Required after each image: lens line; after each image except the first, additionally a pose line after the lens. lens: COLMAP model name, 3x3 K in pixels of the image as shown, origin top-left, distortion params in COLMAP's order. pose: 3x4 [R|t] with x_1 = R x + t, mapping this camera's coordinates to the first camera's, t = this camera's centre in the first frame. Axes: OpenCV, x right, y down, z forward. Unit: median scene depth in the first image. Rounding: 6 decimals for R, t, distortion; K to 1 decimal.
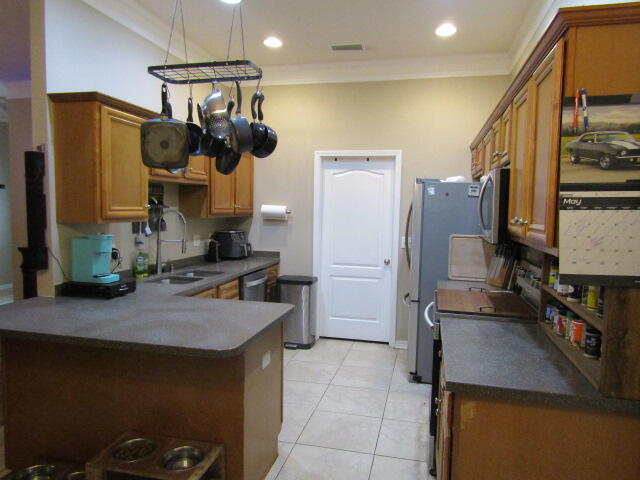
lens RADIAL K [[454.0, 0, 319.8], [0, 454.0, 240.8], [0, 0, 1]] dist [-0.012329, -0.002191]
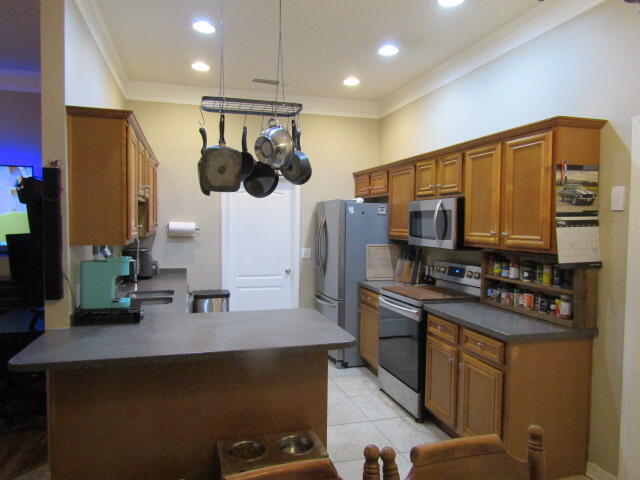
lens RADIAL K [[454.0, 0, 318.8], [0, 454.0, 241.1], [0, 0, 1]] dist [-0.012329, -0.002191]
pose [[0.868213, -0.030716, 0.495240, -0.682128], [0.043600, 0.998944, -0.014478, -0.017187], [-0.494273, 0.034162, 0.868635, -0.045149]]
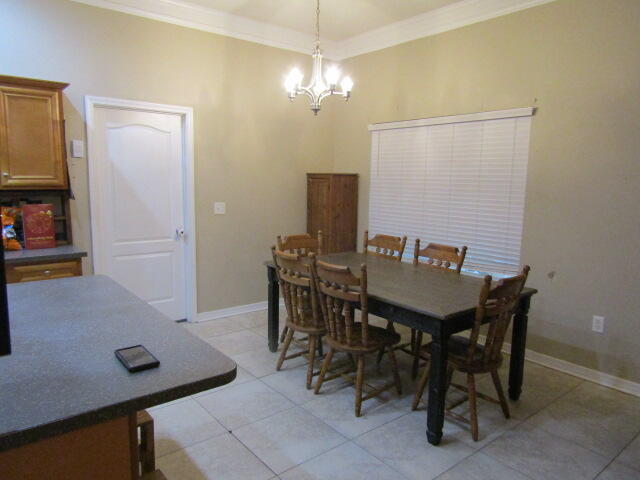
lens RADIAL K [[454.0, 0, 319.8], [0, 454.0, 240.0], [0, 0, 1]] dist [-0.012329, -0.002191]
pose [[-0.795653, -0.116961, 0.594353, -1.172077], [0.012468, 0.977812, 0.209111, -0.109488], [-0.605624, 0.173790, -0.776541, 1.272602]]
